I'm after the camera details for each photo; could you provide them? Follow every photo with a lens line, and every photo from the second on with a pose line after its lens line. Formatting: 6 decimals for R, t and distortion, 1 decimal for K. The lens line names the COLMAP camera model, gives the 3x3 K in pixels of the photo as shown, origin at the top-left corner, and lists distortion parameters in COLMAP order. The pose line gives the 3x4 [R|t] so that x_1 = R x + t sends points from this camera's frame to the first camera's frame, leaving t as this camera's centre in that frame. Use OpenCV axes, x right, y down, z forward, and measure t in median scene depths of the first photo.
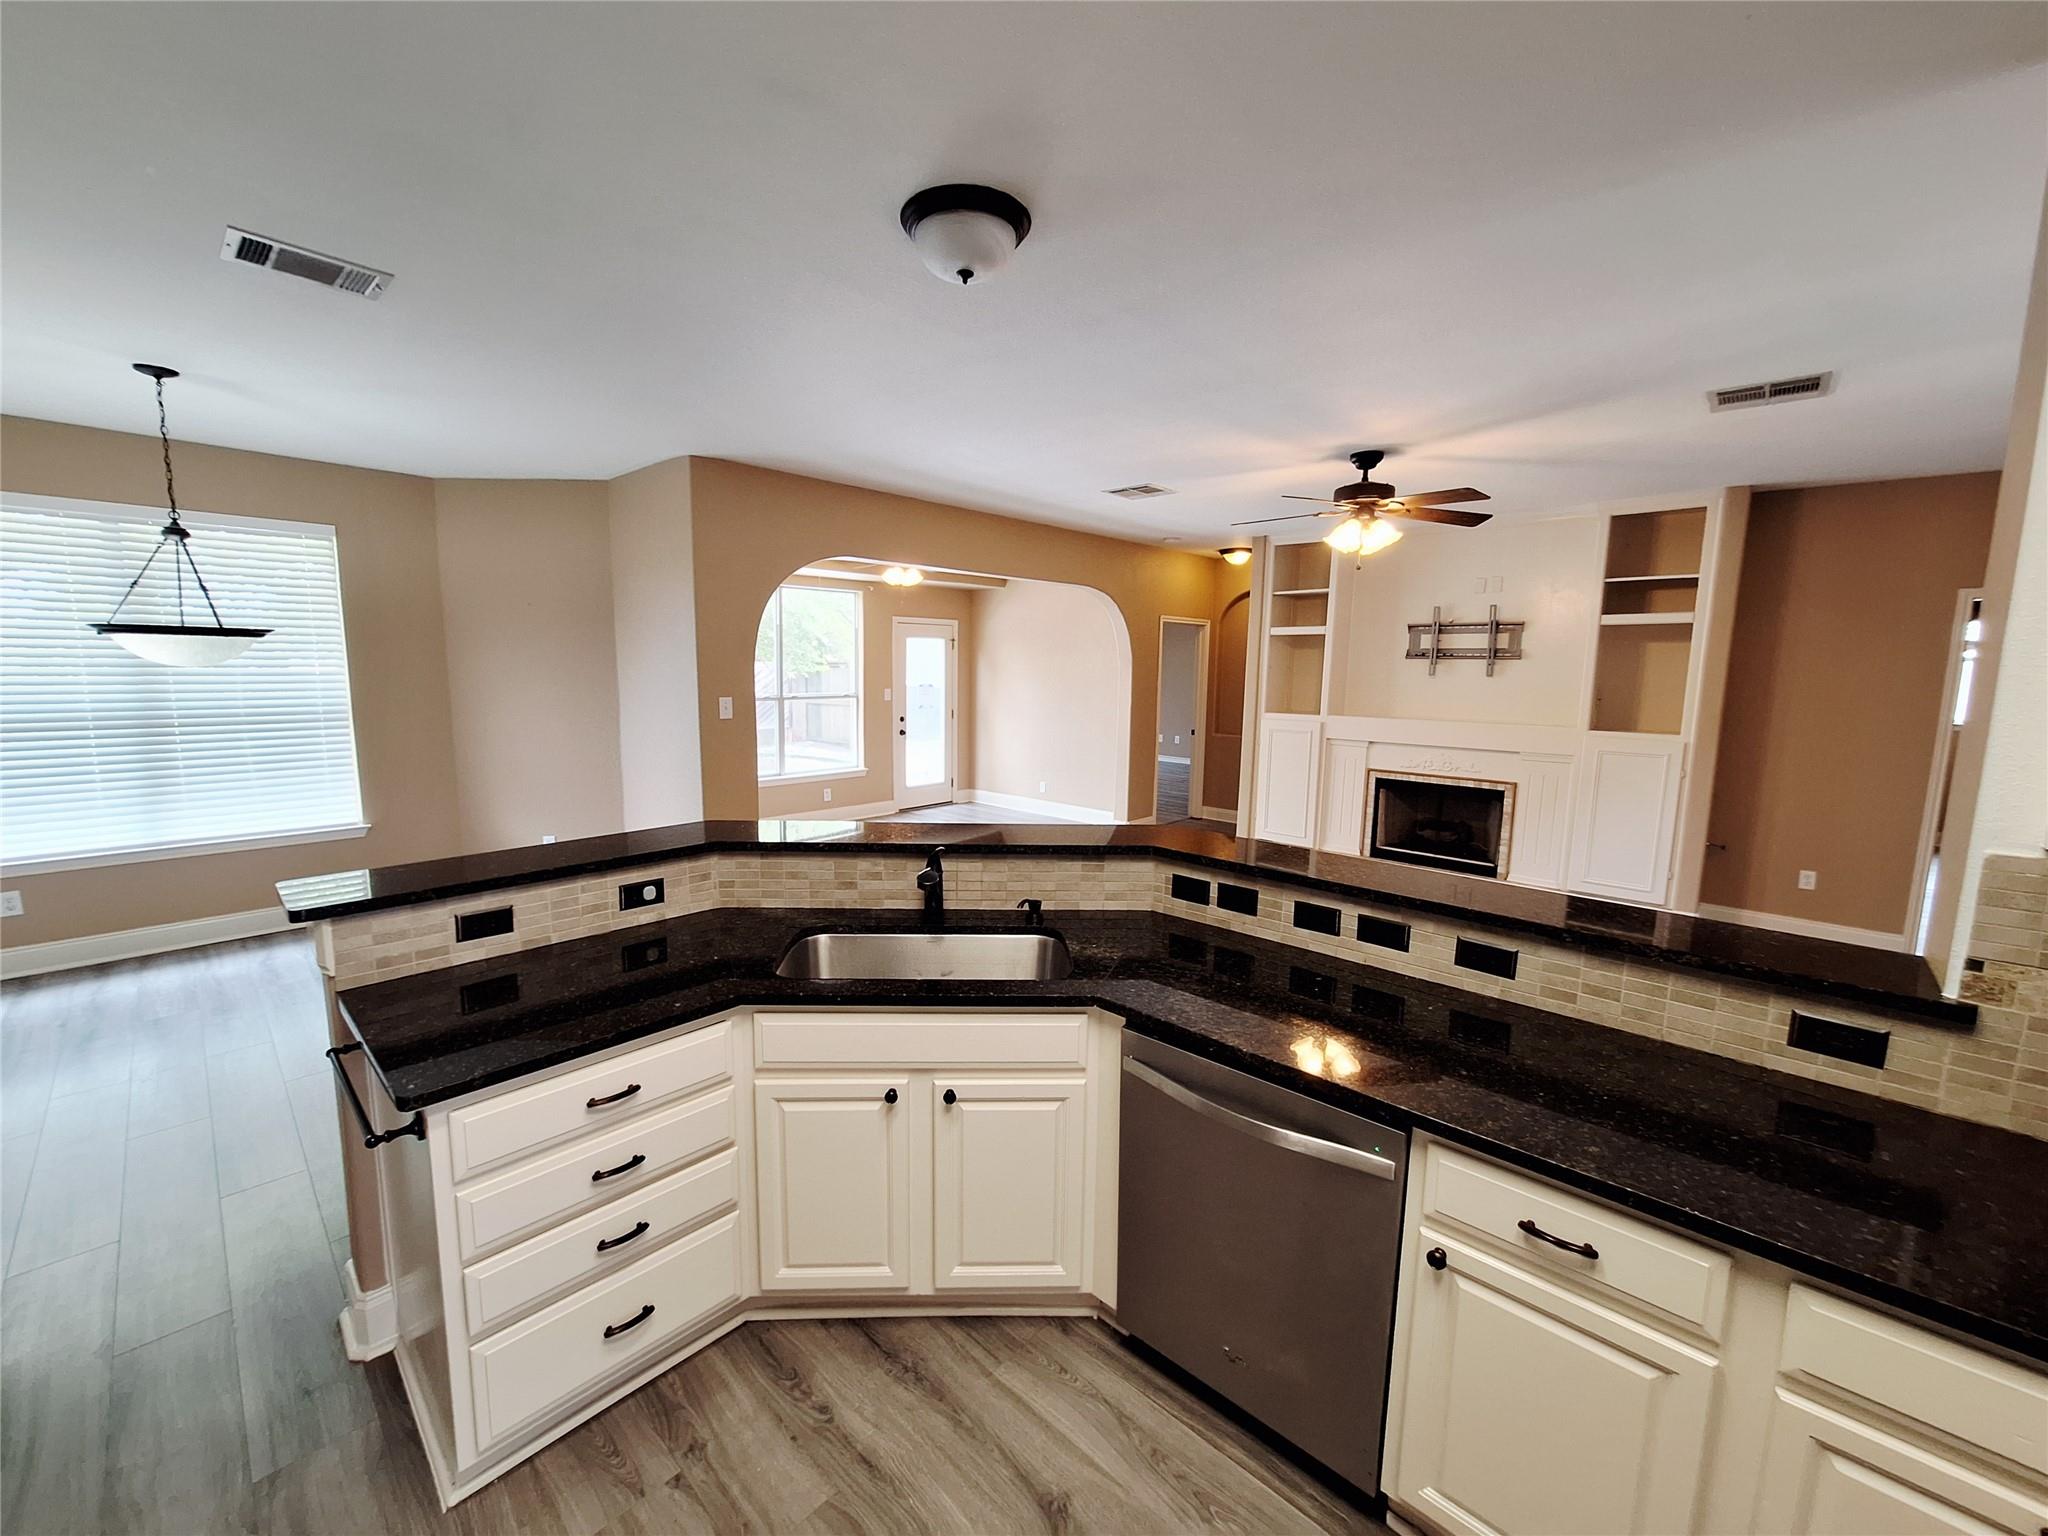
lens RADIAL K [[804.9, 0, 1006.3], [0, 804.9, 770.4], [0, 0, 1]] dist [-0.003877, 0.000706]
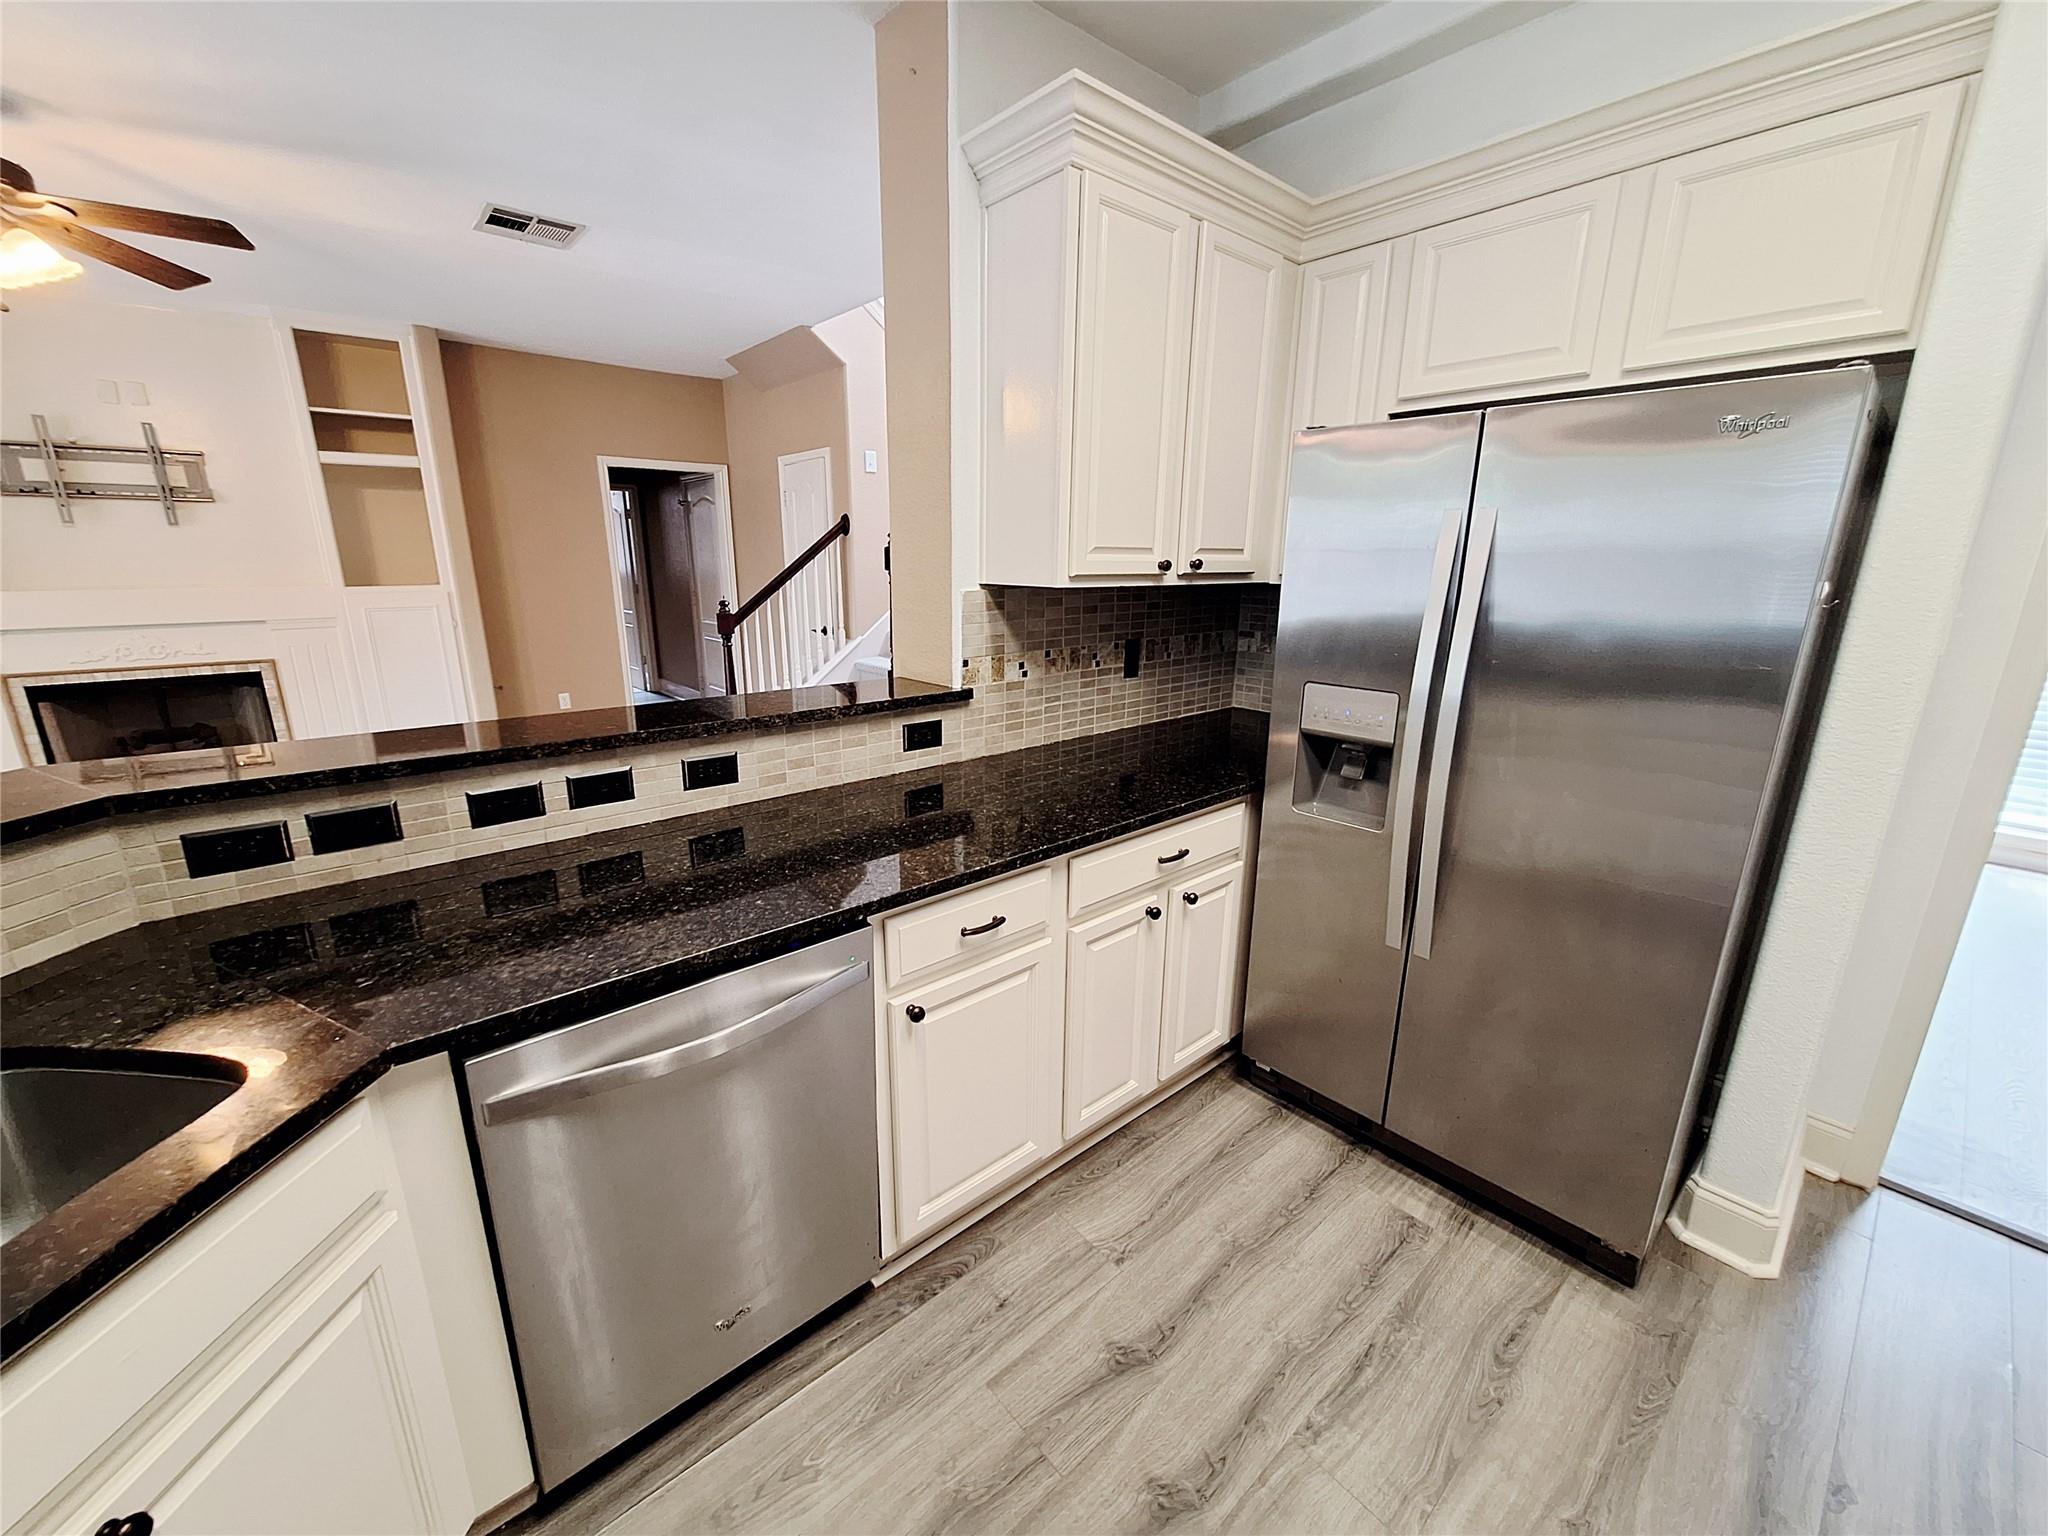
lens RADIAL K [[804.9, 0, 1005.1], [0, 804.9, 765.9], [0, 0, 1]] dist [-0.003877, 0.000706]
pose [[0.110156, -0.266845, 0.957423, -0.088062], [0.129466, 0.958931, 0.252370, 0.009434], [-0.985446, 0.096153, 0.140179, 0.161950]]
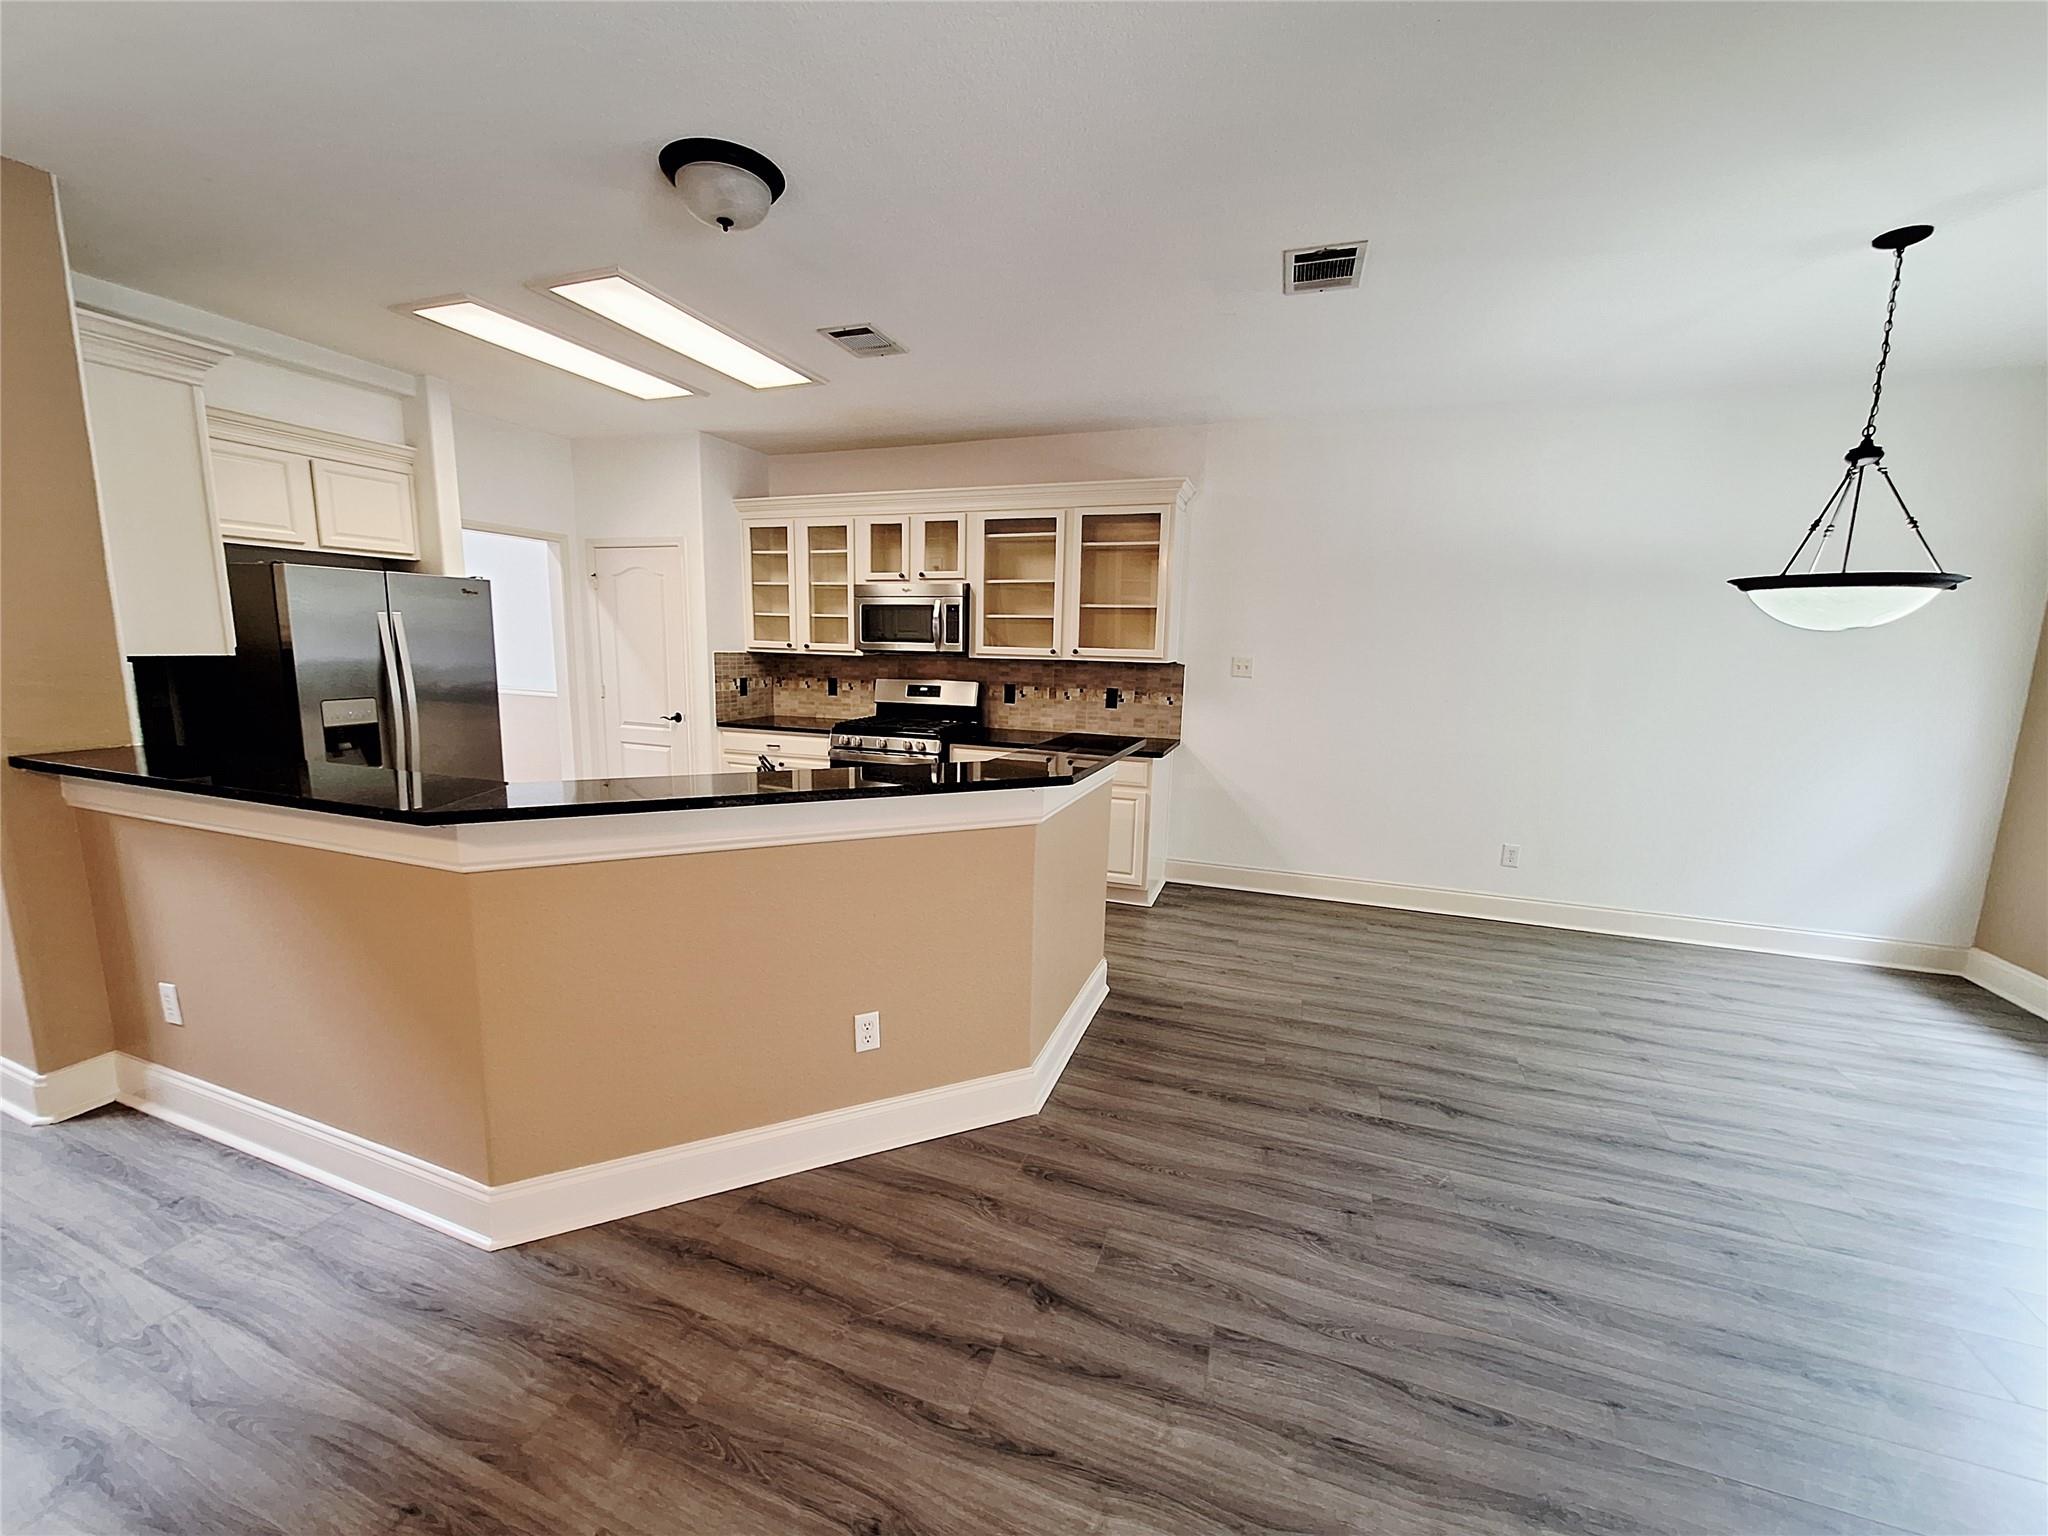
lens RADIAL K [[804.9, 0, 1001.6], [0, 804.9, 767.9], [0, 0, 1]] dist [-0.003877, 0.000706]
pose [[-0.921936, 0.029049, -0.386253, 0.015414], [-0.085393, 0.957408, 0.275824, -0.080846], [0.377813, 0.287275, -0.880187, 0.787944]]
